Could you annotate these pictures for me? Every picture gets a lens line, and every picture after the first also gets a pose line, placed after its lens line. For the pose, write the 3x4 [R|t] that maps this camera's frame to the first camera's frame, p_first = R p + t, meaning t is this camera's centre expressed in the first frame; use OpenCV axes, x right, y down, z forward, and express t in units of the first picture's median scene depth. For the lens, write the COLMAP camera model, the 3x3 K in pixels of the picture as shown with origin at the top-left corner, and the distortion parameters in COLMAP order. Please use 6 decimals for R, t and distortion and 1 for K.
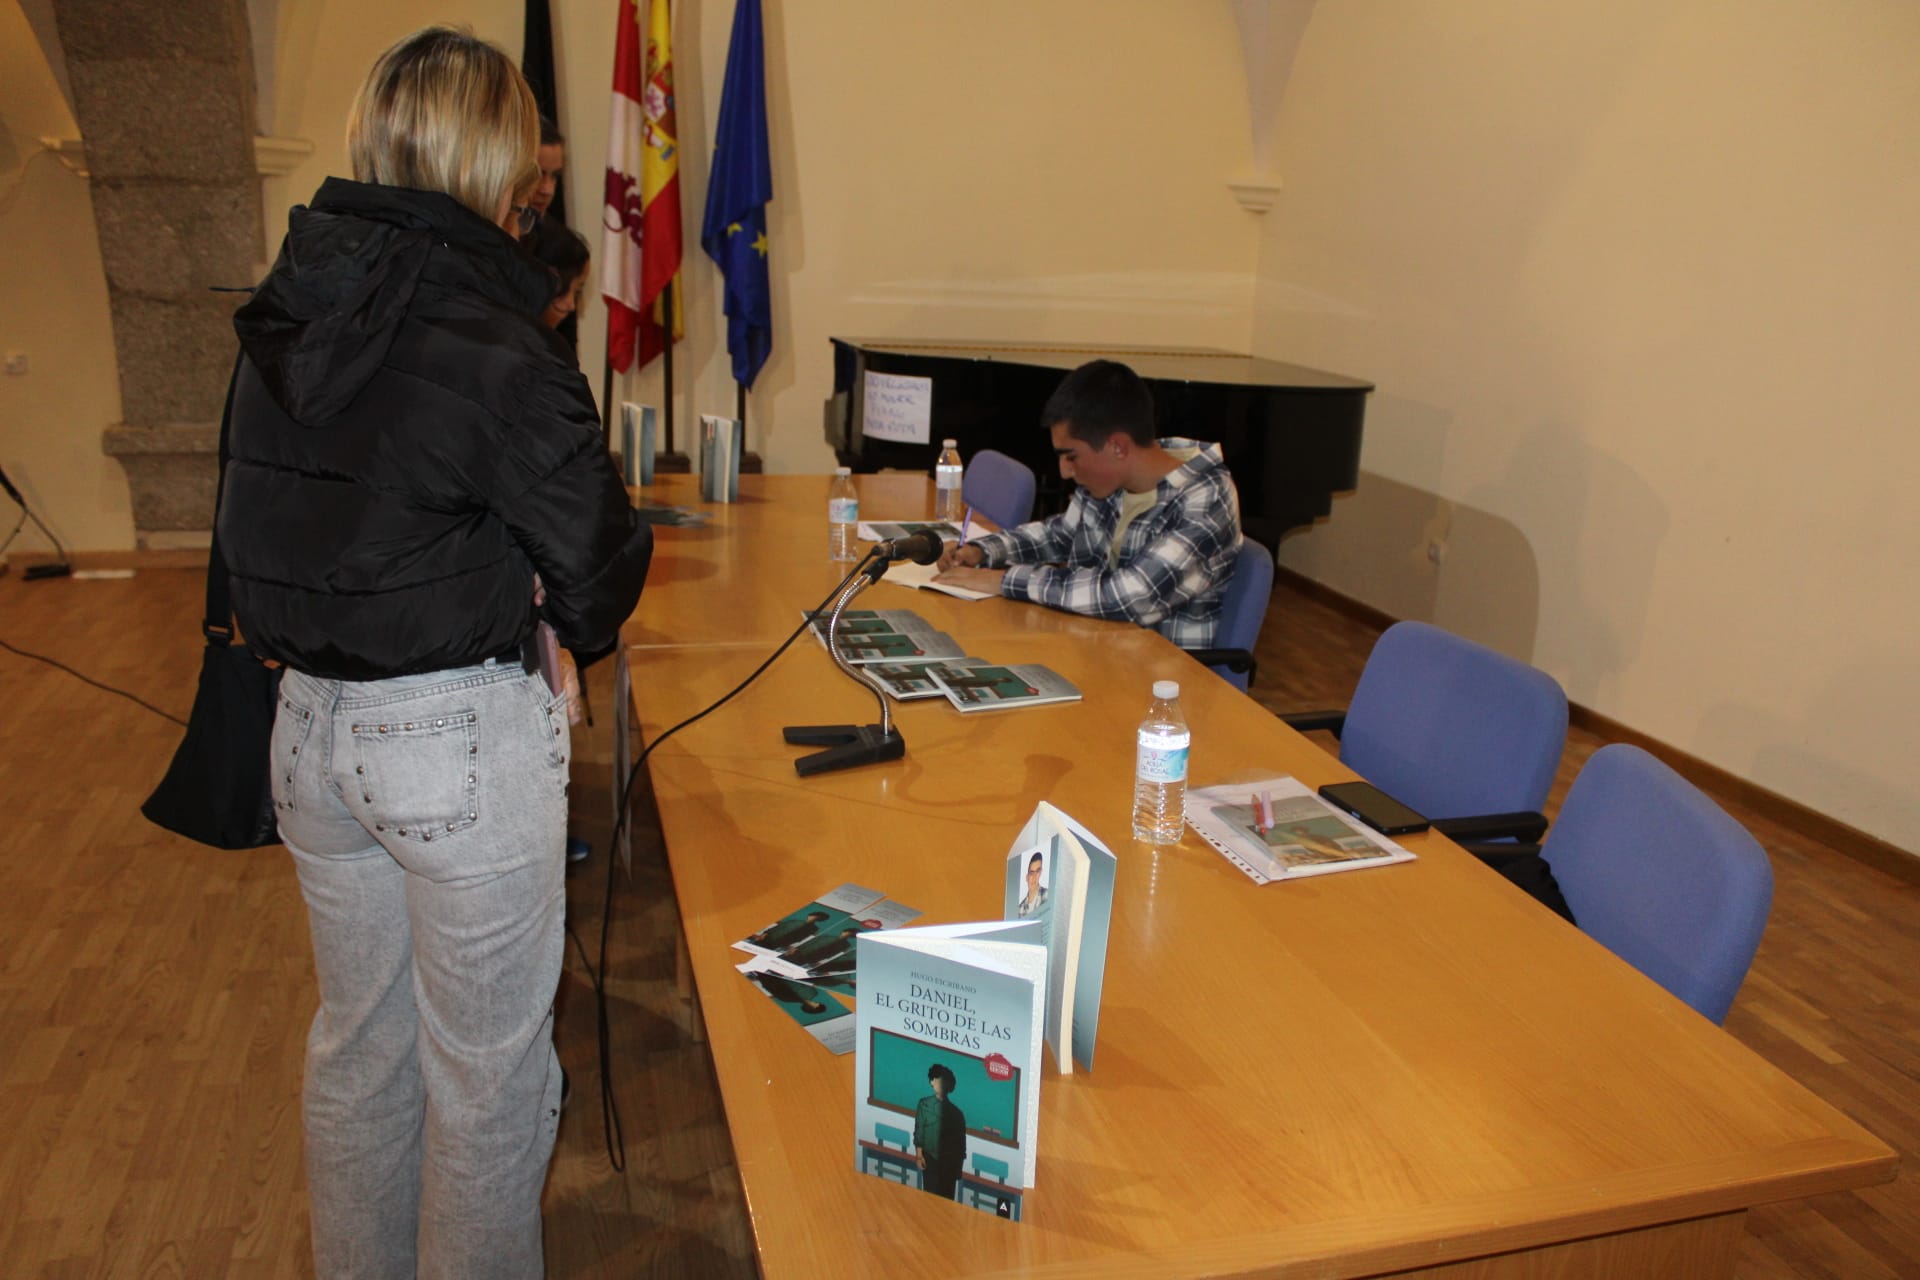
lens RADIAL K [[1563.4, 0, 1025.2], [0, 1563.4, 644.9], [0, 0, 1]] dist [-0.181725, 0.124217]
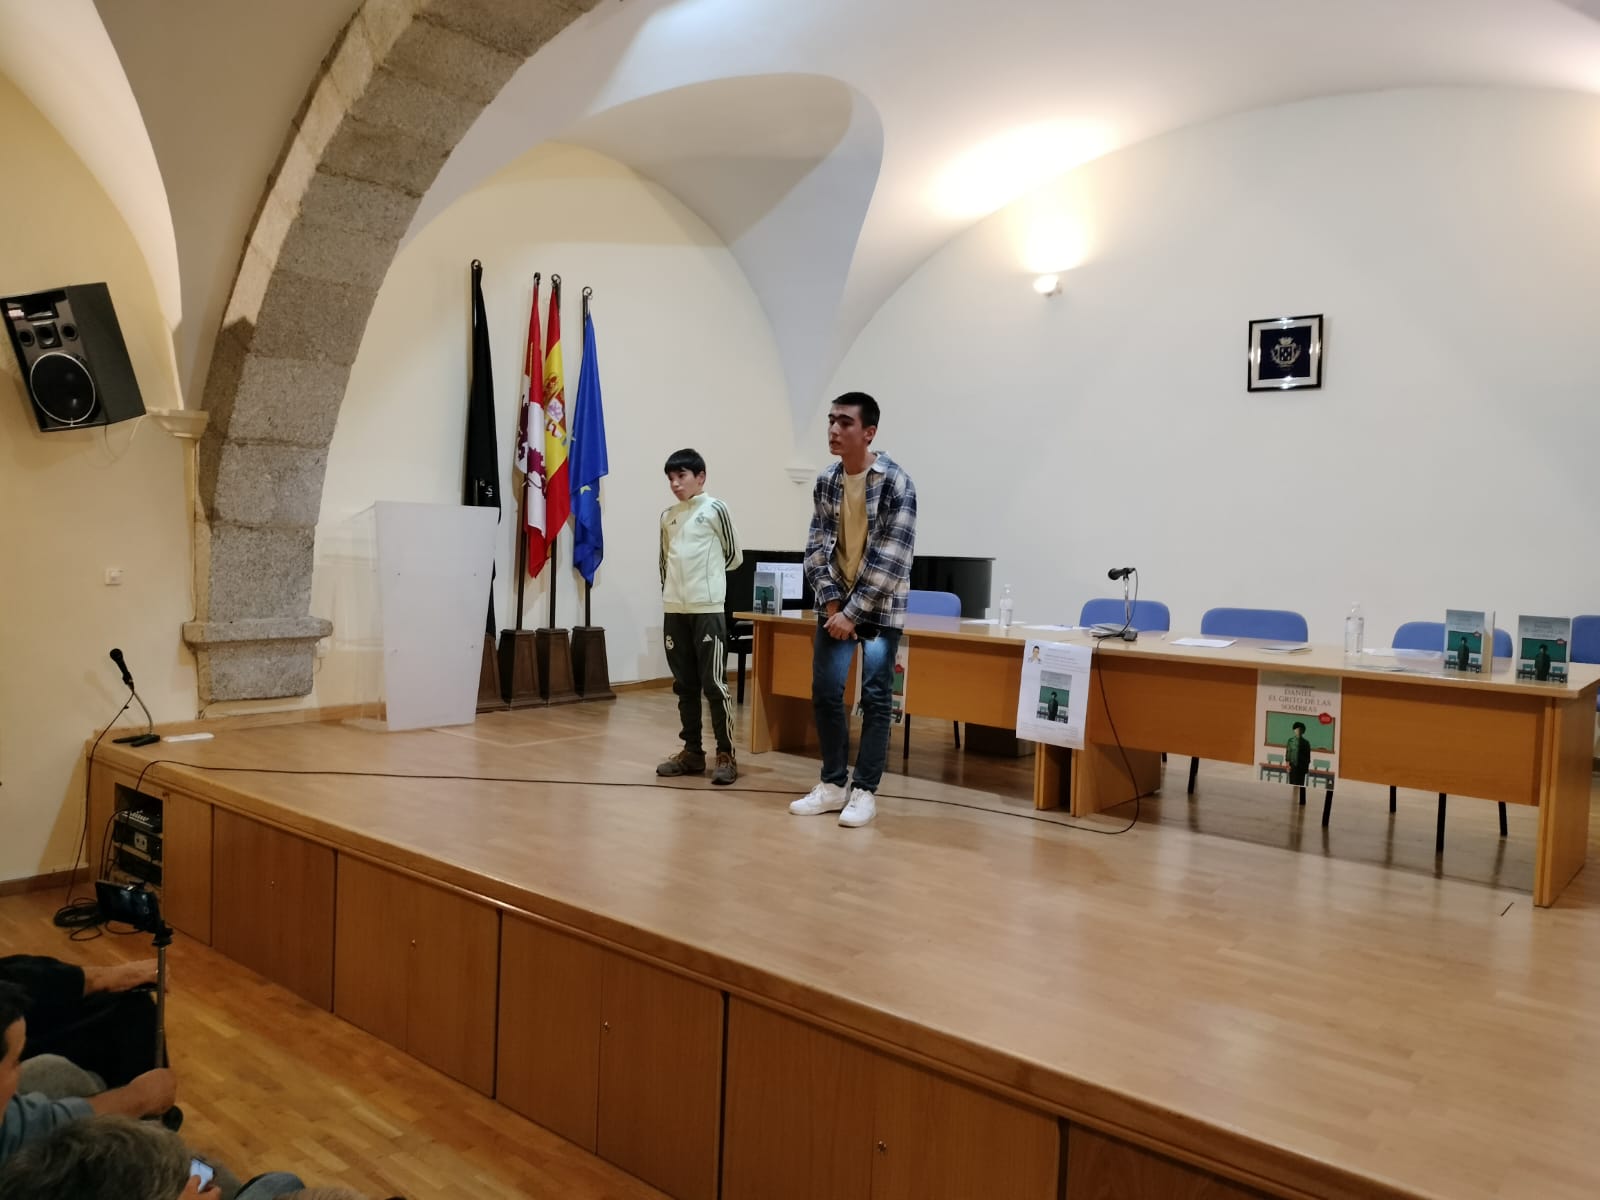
lens RADIAL K [[1183.2, 0, 800.7], [0, 1183.2, 606.6], [0, 0, 1]] dist [0.080134, -0.122336]
pose [[0.843476, -0.055896, 0.534250, -1.119344], [0.150520, 0.979321, -0.135179, 0.094780], [-0.515647, 0.194436, 0.834448, -0.246917]]
